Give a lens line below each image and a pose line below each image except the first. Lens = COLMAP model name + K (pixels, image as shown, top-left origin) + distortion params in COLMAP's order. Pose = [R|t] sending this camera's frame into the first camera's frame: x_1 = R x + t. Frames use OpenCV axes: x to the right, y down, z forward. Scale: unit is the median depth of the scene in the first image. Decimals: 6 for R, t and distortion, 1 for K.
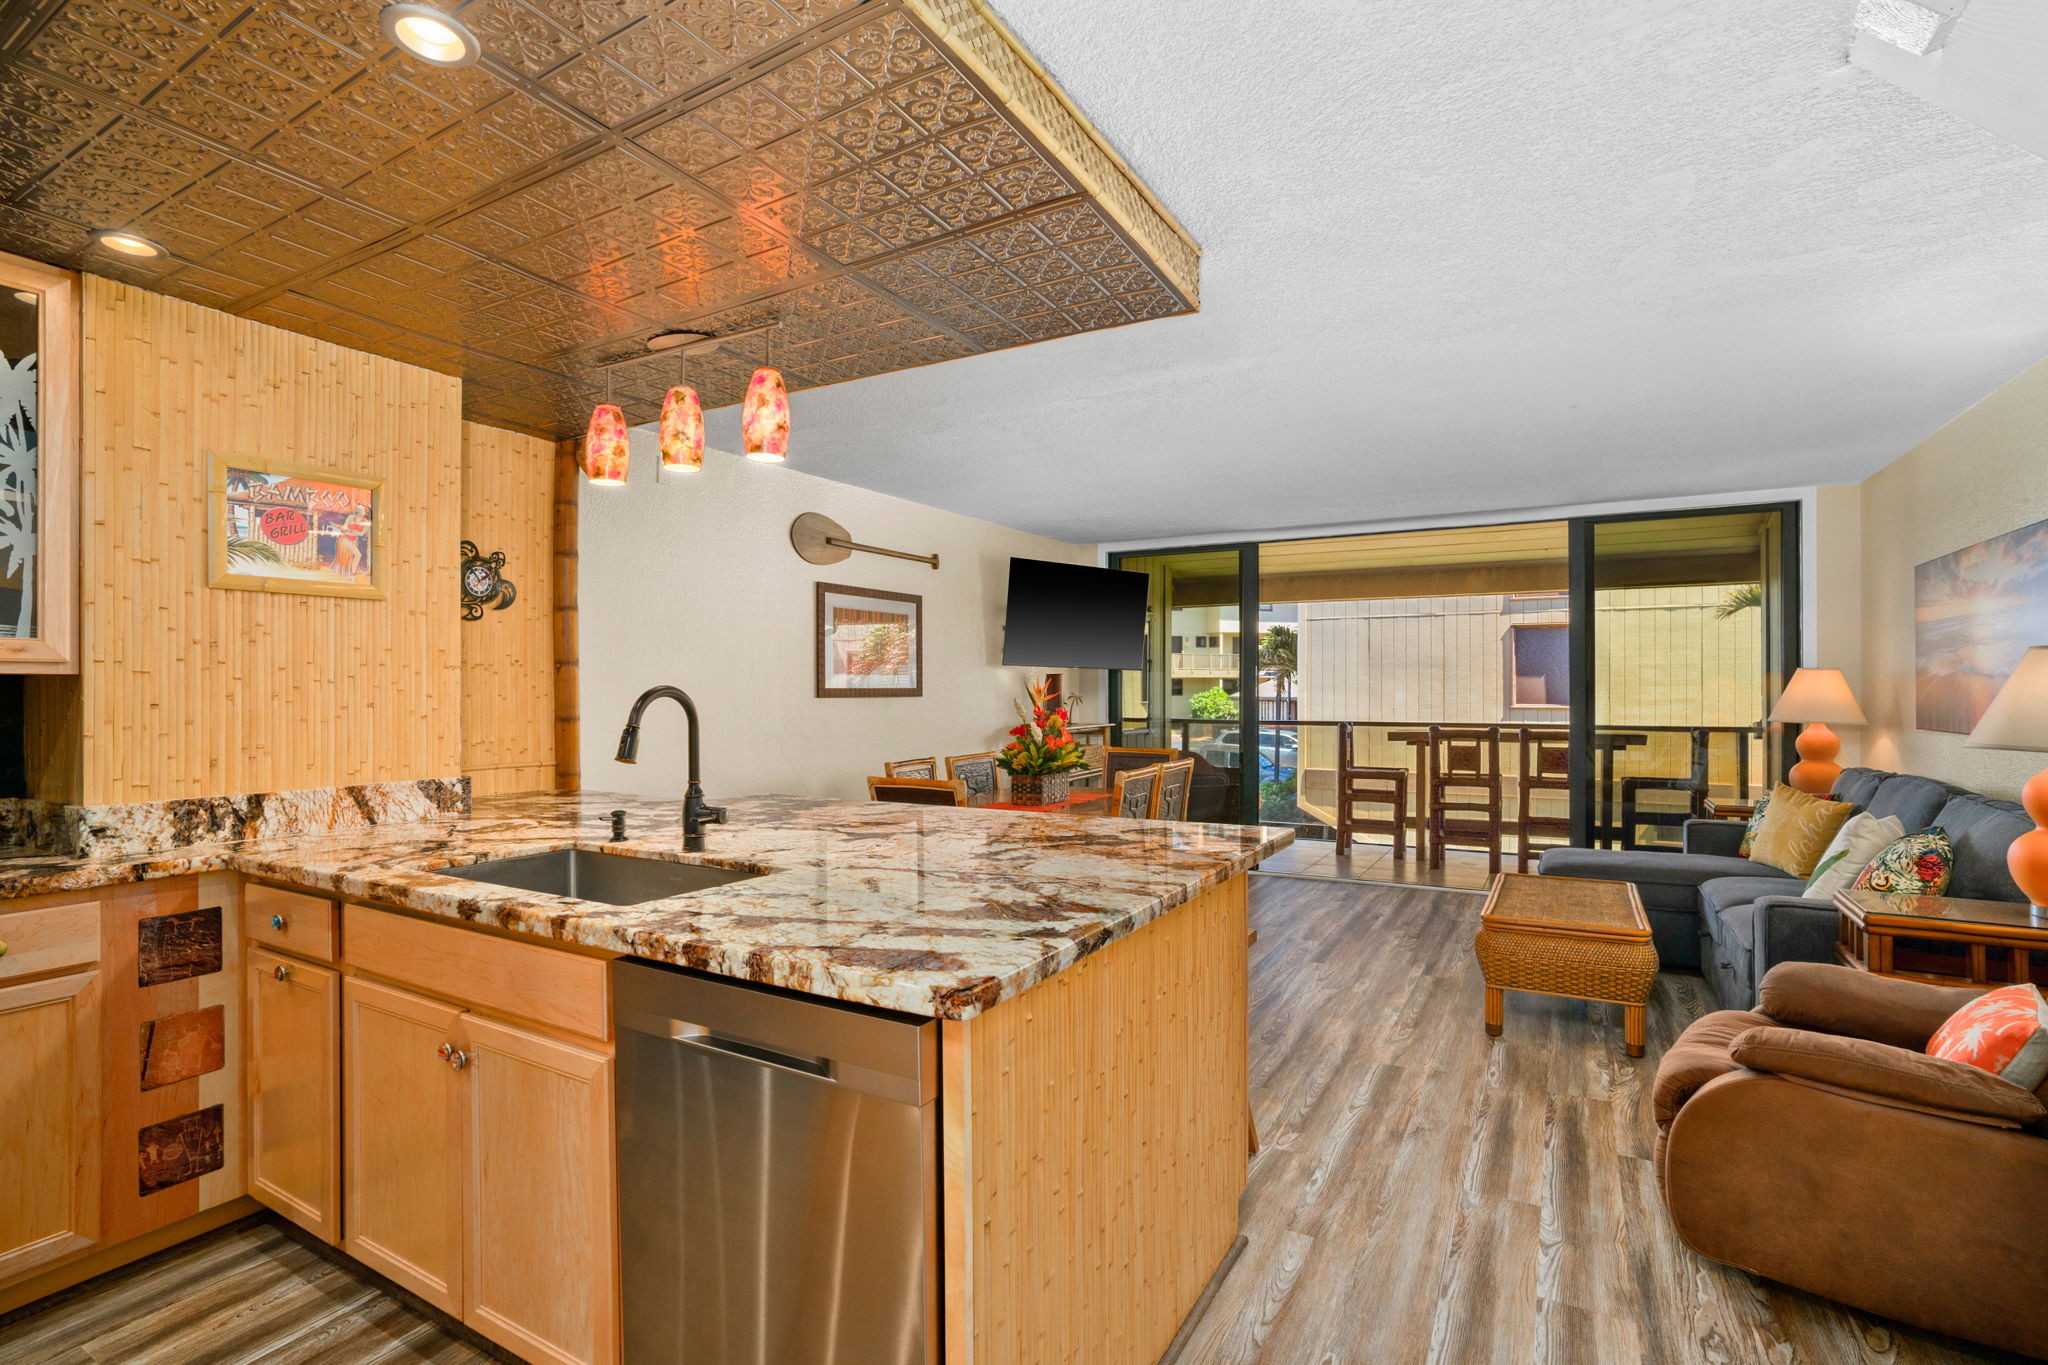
lens RADIAL K [[970.3, 0, 1005.4], [0, 970.3, 692.7], [0, 0, 1]] dist [-0.049286, 0.020346]
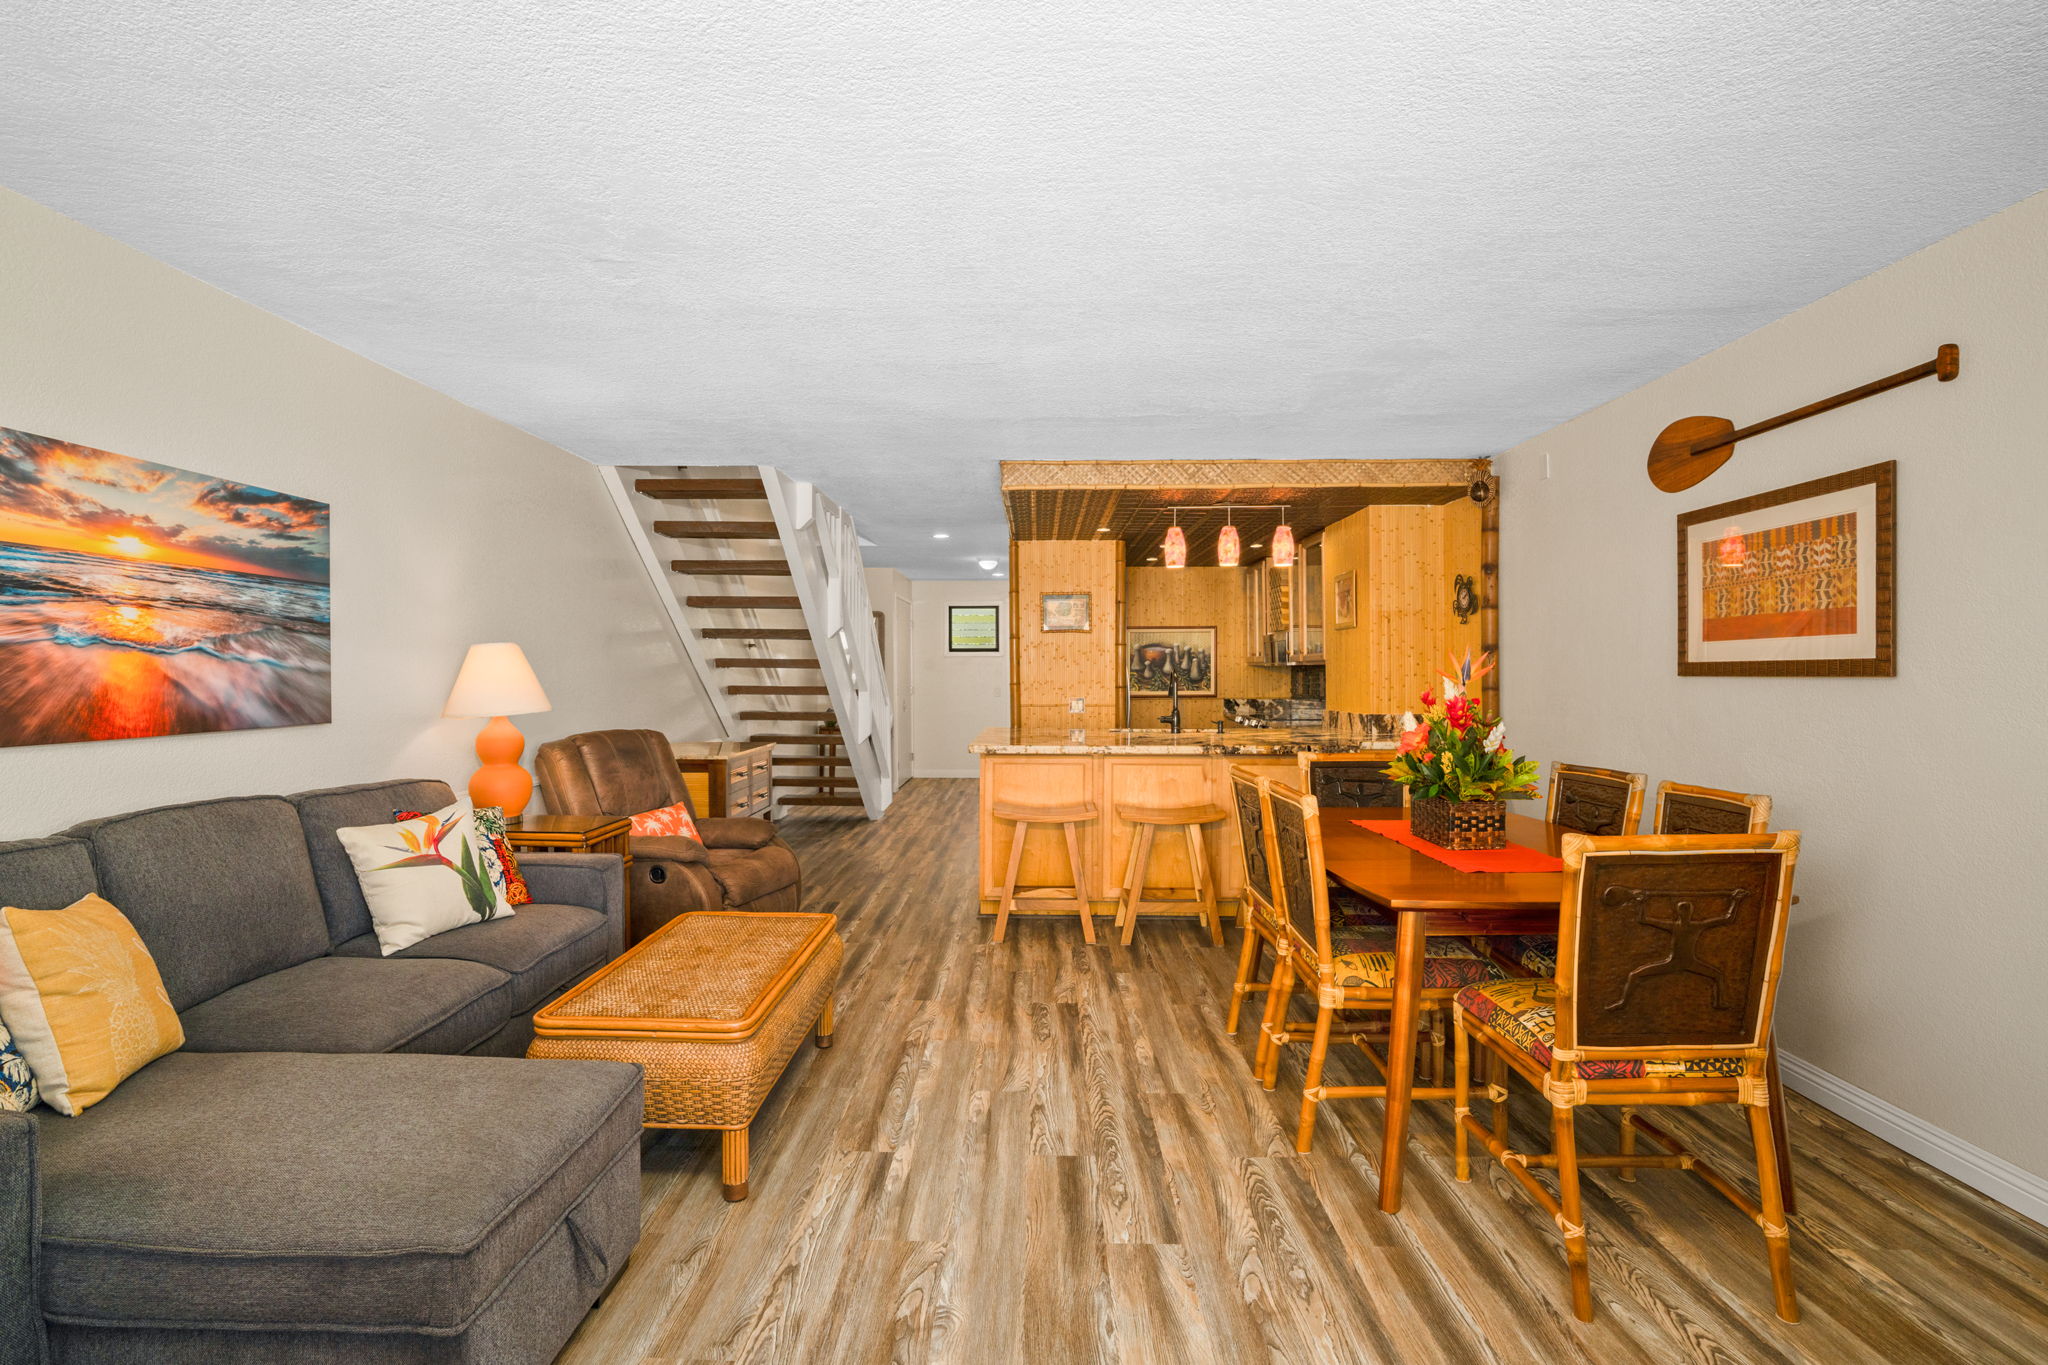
lens RADIAL K [[970.3, 0, 1012.1], [0, 970.3, 674.6], [0, 0, 1]] dist [-0.049286, 0.020346]
pose [[-0.874688, 0.003120, -0.484677, 0.830634], [0.002095, 0.999994, 0.002658, 0.001524], [0.484682, 0.001310, -0.874689, 1.965431]]
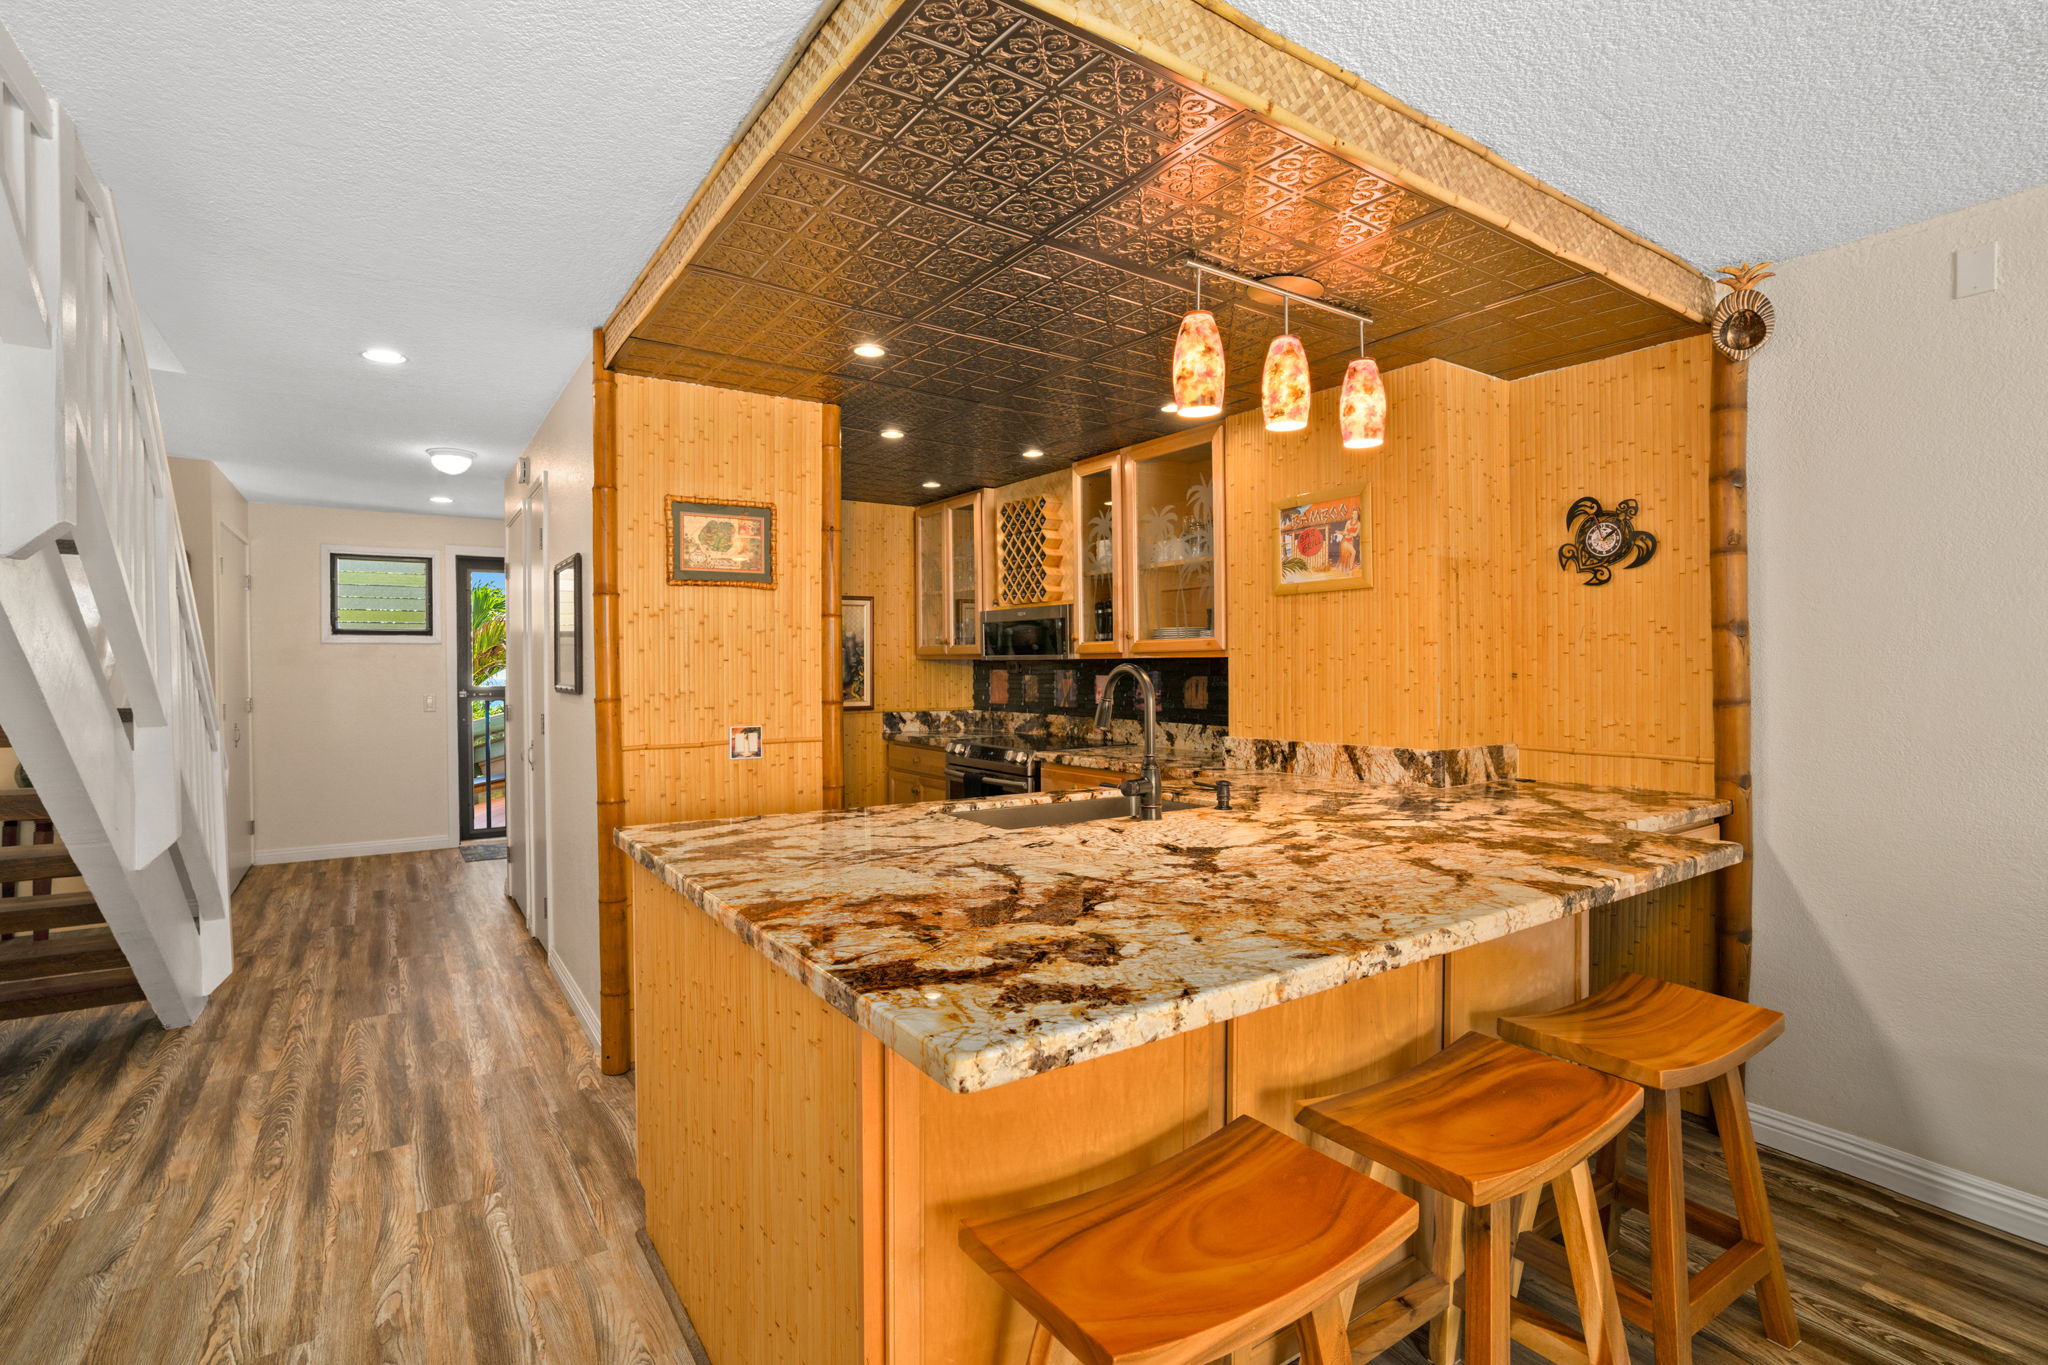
lens RADIAL K [[970.3, 0, 1023.2], [0, 970.3, 676.3], [0, 0, 1]] dist [-0.049286, 0.020346]
pose [[-0.434248, 0.010741, -0.900730, 0.454597], [0.003264, 0.999941, 0.010350, -0.002447], [0.900788, 0.001555, -0.434257, 0.882752]]
